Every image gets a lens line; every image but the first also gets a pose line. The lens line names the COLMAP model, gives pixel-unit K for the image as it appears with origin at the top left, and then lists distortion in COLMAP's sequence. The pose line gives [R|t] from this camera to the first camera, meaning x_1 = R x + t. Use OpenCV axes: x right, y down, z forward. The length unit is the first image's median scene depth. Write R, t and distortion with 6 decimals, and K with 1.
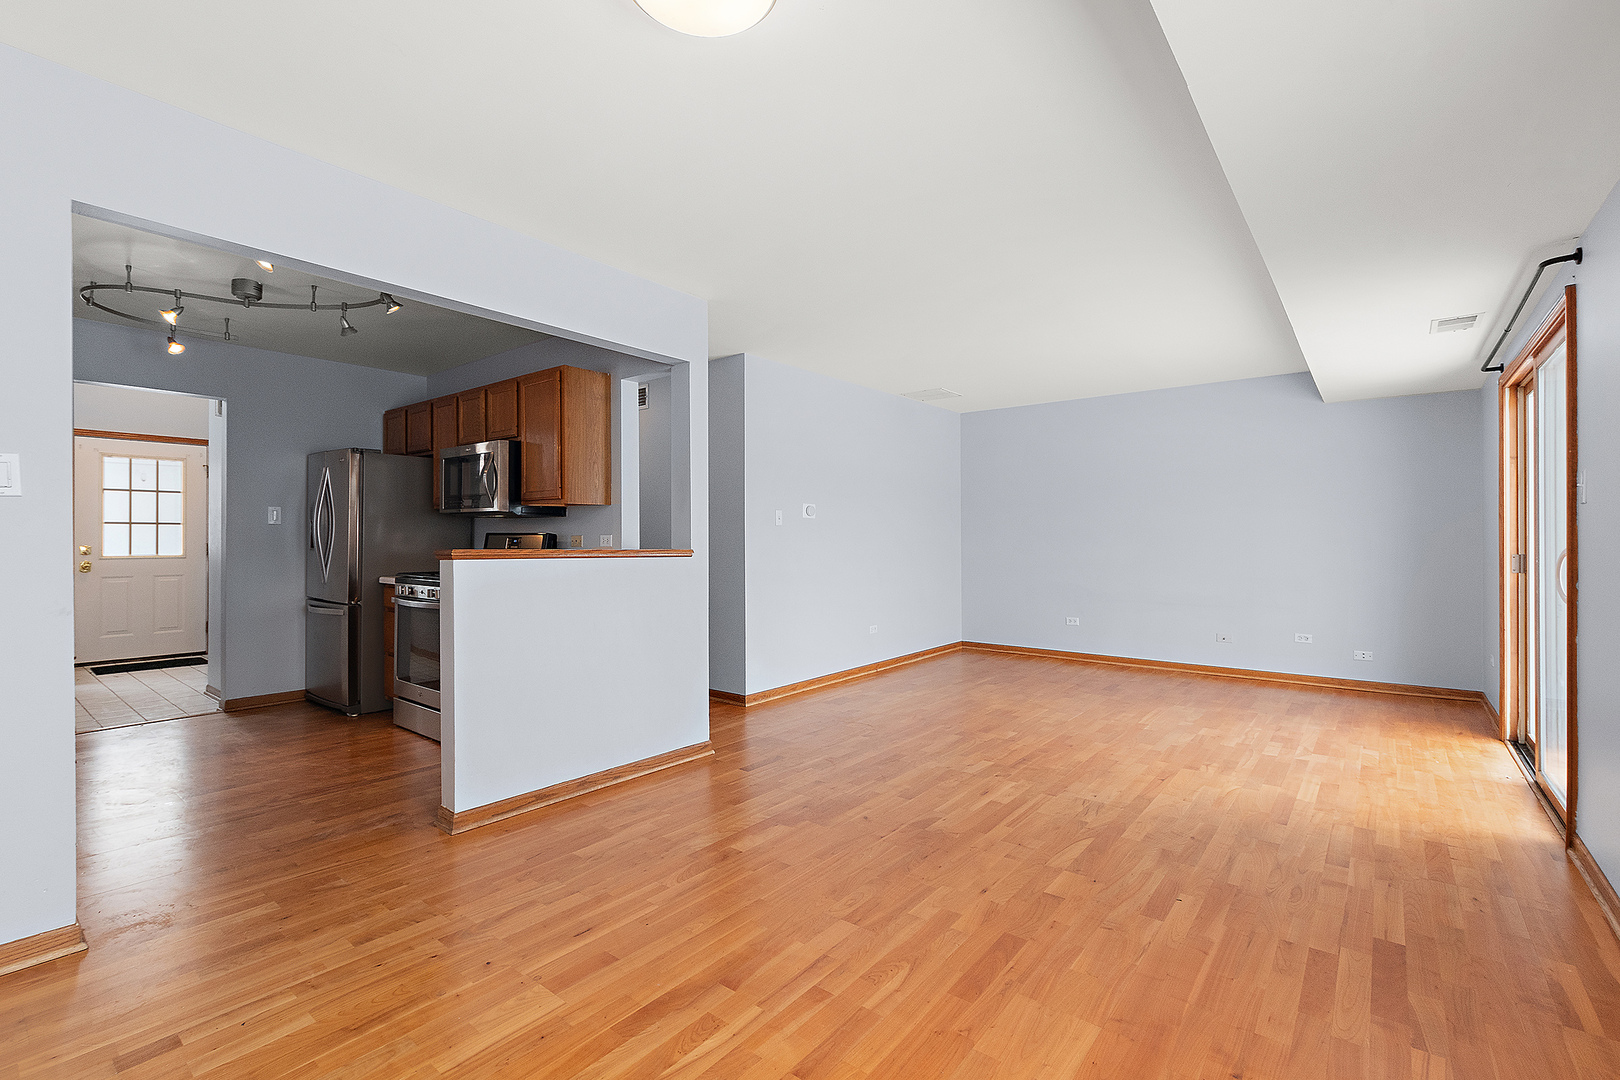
lens RADIAL K [[719.4, 0, 799.7], [0, 719.4, 538.3], [0, 0, 1]] dist [0.001675, 0.000056]
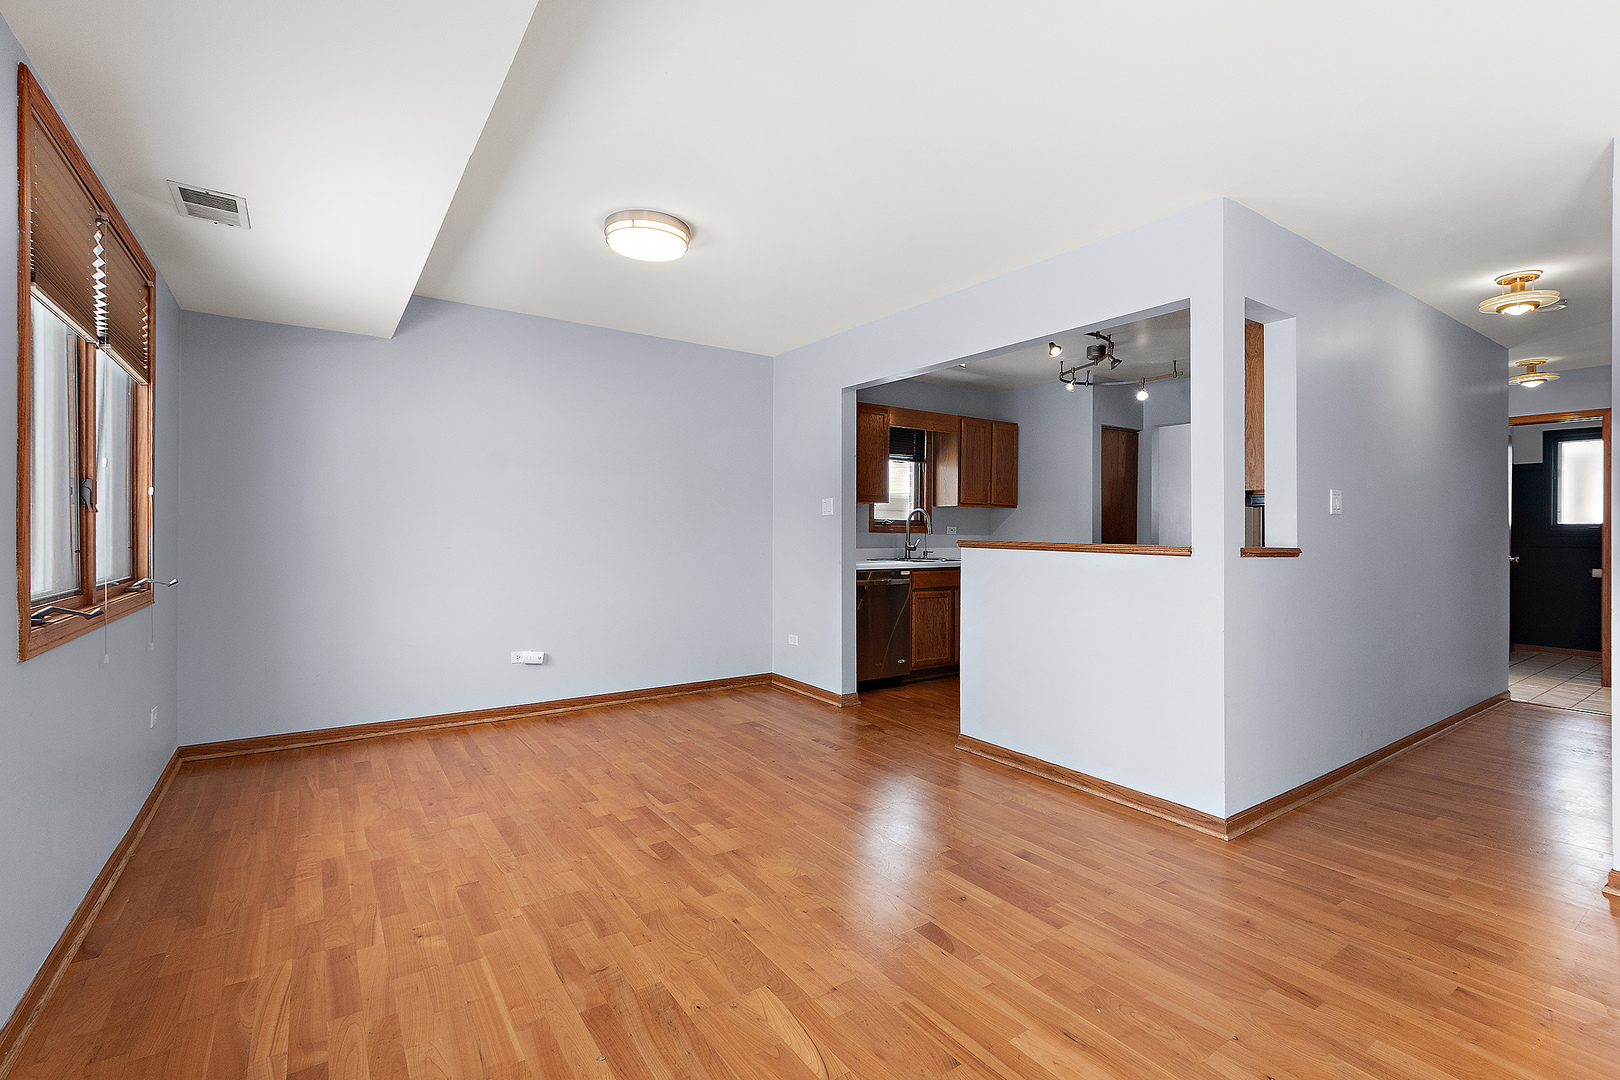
lens RADIAL K [[719.4, 0, 821.1], [0, 719.4, 535.3], [0, 0, 1]] dist [0.001675, 0.000056]
pose [[-0.266291, 0.001277, -0.963892, 0.521394], [-0.004254, 0.999988, 0.002500, 0.002457], [0.963883, 0.004766, -0.266282, 0.638406]]
